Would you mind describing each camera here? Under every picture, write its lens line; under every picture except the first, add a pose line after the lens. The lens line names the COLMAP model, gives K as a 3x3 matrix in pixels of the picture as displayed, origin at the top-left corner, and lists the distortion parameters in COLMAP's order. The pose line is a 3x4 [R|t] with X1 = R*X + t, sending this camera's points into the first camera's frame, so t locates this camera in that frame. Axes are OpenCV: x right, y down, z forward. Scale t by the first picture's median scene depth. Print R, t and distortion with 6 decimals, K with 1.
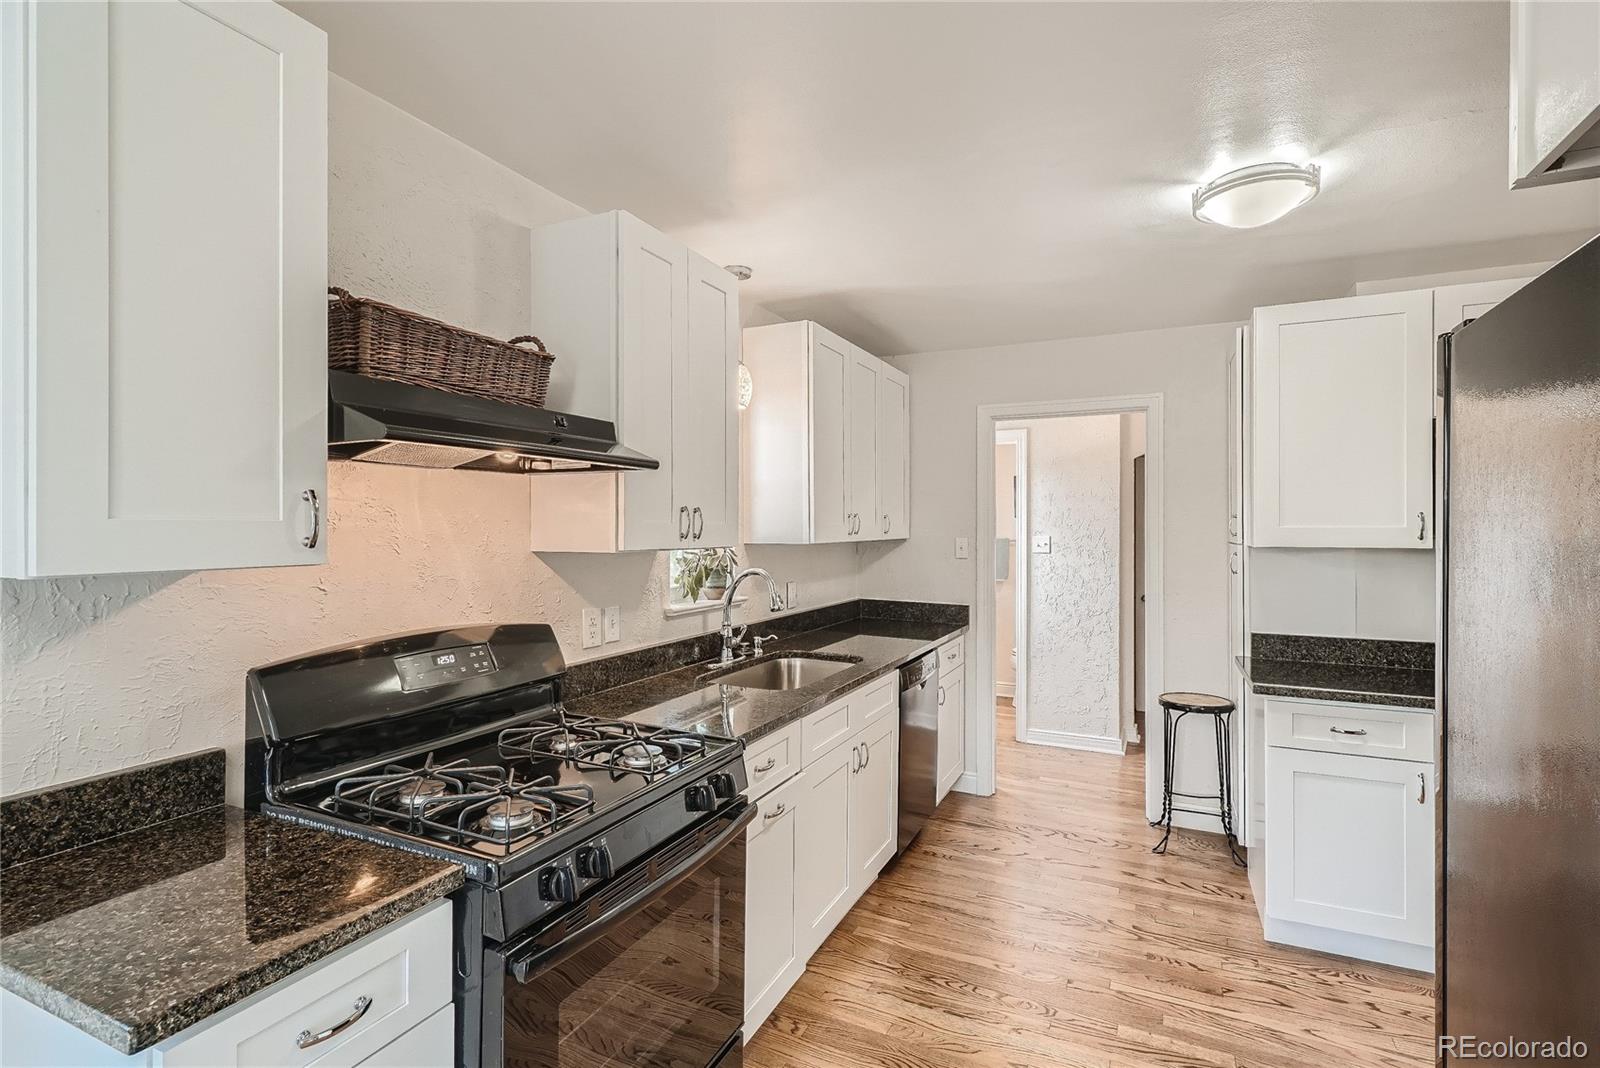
lens RADIAL K [[767.5, 0, 795.5], [0, 767.5, 529.4], [0, 0, 1]] dist [0.010827, 0.000288]
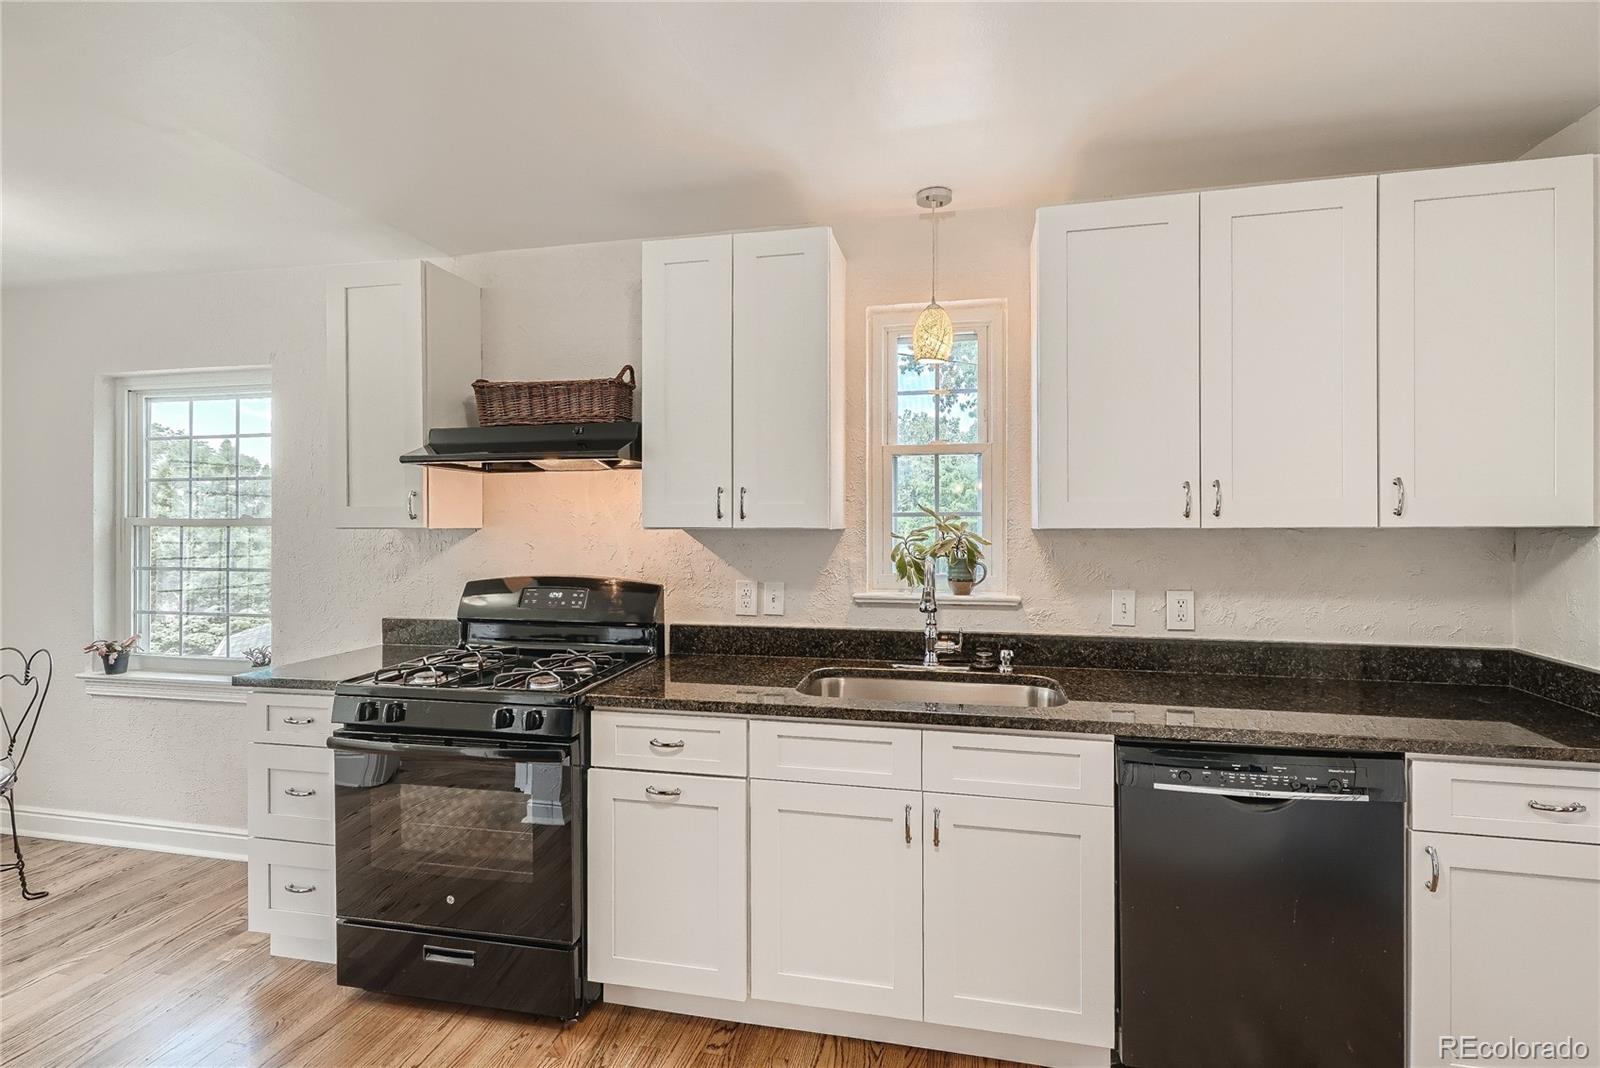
lens RADIAL K [[767.5, 0, 795.5], [0, 767.5, 529.4], [0, 0, 1]] dist [0.010827, 0.000288]
pose [[0.248081, 0.007980, -0.968706, 0.592340], [-0.003456, 0.999967, 0.007352, 0.012433], [0.968733, 0.001523, 0.248100, 0.551888]]
